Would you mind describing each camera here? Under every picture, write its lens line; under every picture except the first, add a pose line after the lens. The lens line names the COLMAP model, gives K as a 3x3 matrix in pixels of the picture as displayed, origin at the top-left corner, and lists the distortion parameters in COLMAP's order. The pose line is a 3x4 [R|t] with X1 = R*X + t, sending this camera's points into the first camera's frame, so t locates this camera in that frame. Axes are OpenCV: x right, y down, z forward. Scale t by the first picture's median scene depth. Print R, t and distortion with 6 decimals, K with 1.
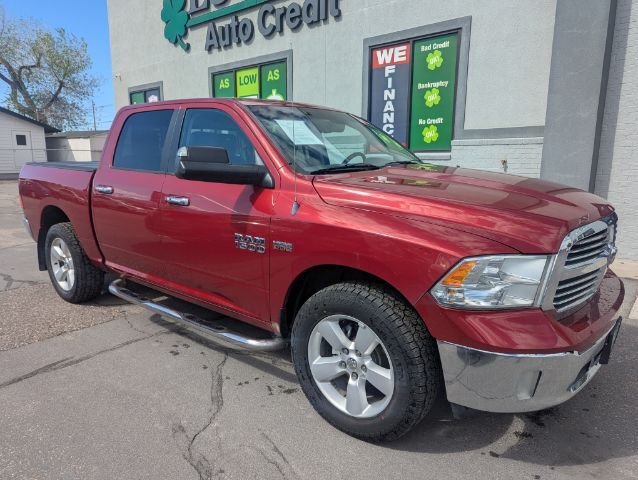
lens RADIAL K [[463.1, 0, 325.0], [0, 463.1, 243.5], [0, 0, 1]] dist [0.057279, -0.037917]
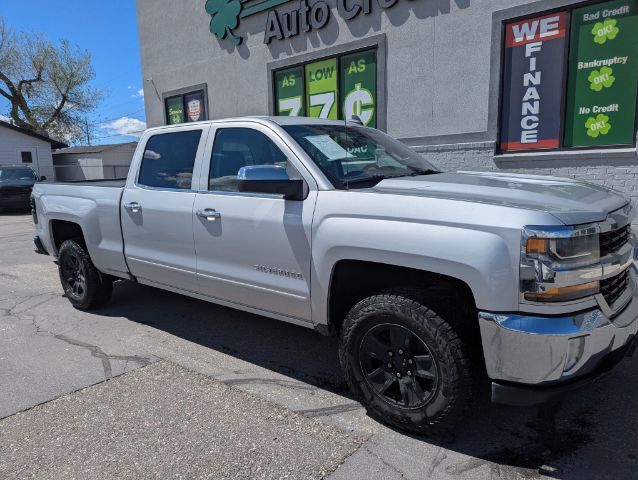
lens RADIAL K [[463.1, 0, 319.8], [0, 463.1, 236.6], [0, 0, 1]] dist [0.057279, -0.037917]
pose [[0.999336, -0.035625, 0.007620, -0.207854], [0.035844, 0.998884, -0.030748, -0.035695], [-0.006516, 0.031000, 0.999498, 0.186919]]
